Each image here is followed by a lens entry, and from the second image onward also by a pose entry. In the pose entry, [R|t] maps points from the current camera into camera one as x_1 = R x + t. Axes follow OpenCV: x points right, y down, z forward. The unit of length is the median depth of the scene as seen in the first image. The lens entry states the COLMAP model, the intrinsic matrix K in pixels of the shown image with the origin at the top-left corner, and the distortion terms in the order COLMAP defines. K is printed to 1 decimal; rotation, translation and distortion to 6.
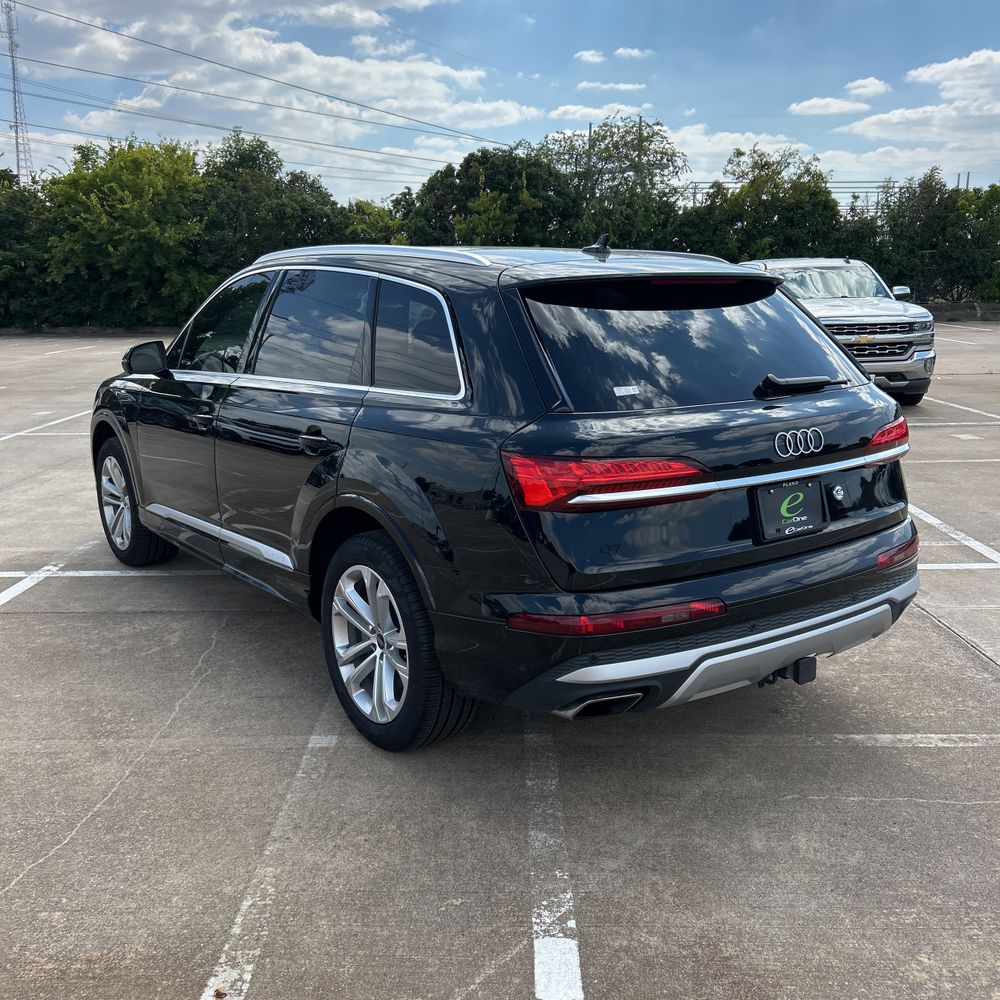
lens RADIAL K [[1011.4, 0, 494.2], [0, 1011.4, 455.6], [0, 0, 1]] dist [0.011504, -0.007073]
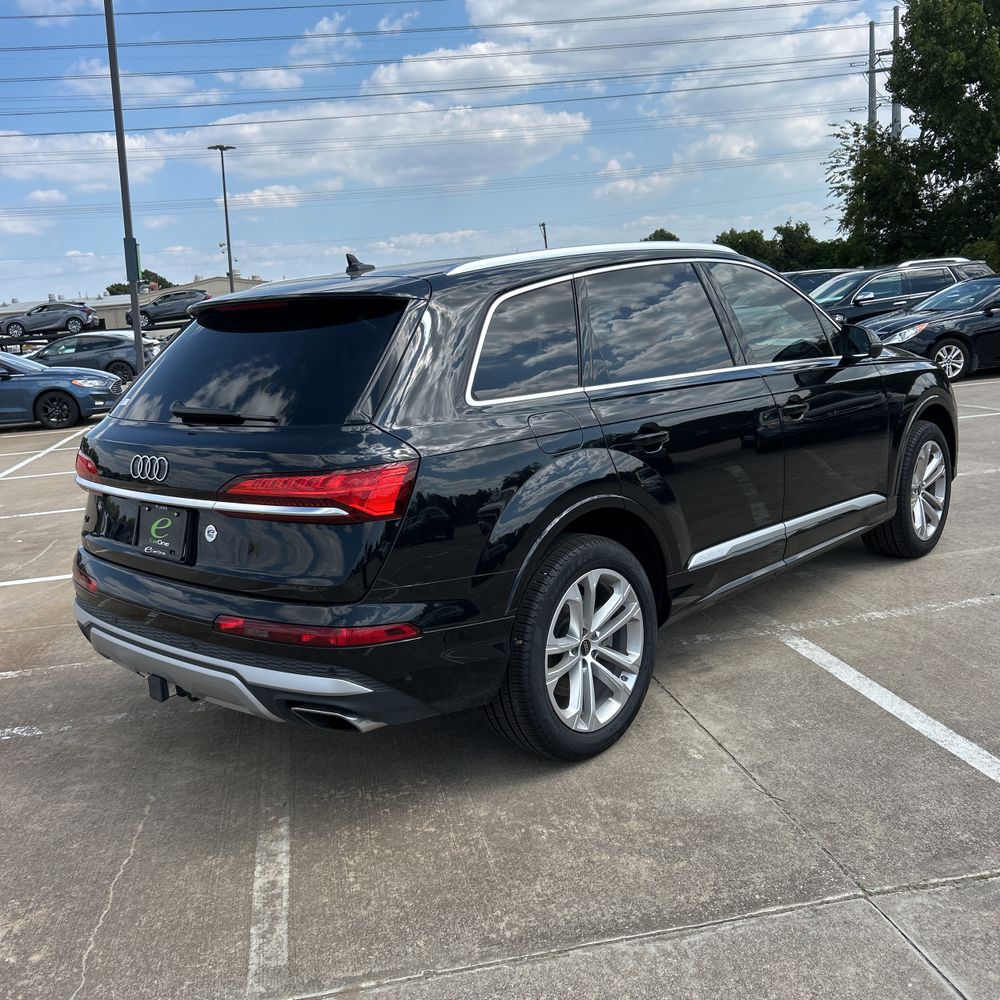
lens RADIAL K [[1011.4, 0, 494.2], [0, 1011.4, 455.6], [0, 0, 1]] dist [0.011504, -0.007073]
pose [[0.202634, 0.136395, -0.969709, 1.032772], [-0.094260, 0.988371, 0.119323, -0.136778], [0.974707, 0.067226, 0.213135, 0.843567]]
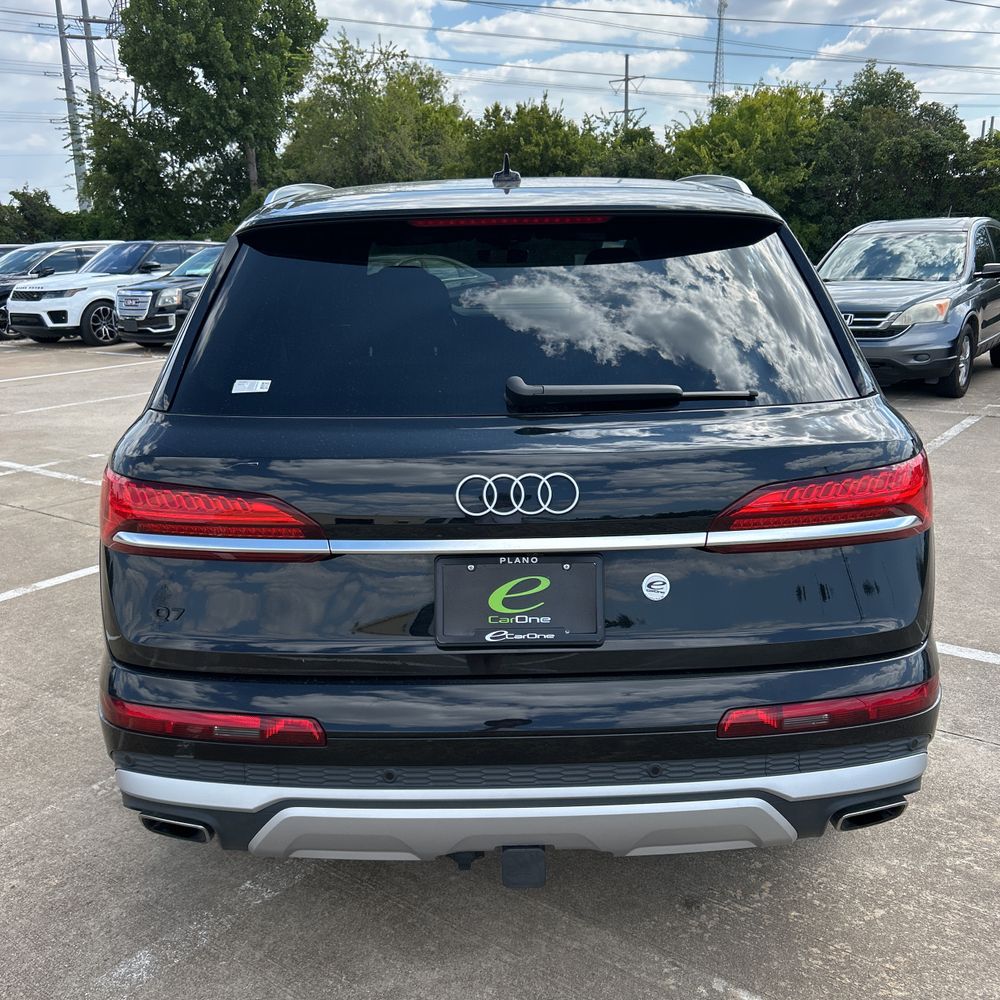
lens RADIAL K [[1015.5, 0, 492.4], [0, 1015.5, 469.1], [0, 0, 1]] dist [0.019034, -0.024463]
pose [[0.811863, 0.114003, -0.572610, 0.471613], [-0.079839, 0.993216, 0.084544, -0.057272], [0.578363, -0.022921, 0.815457, 0.381702]]
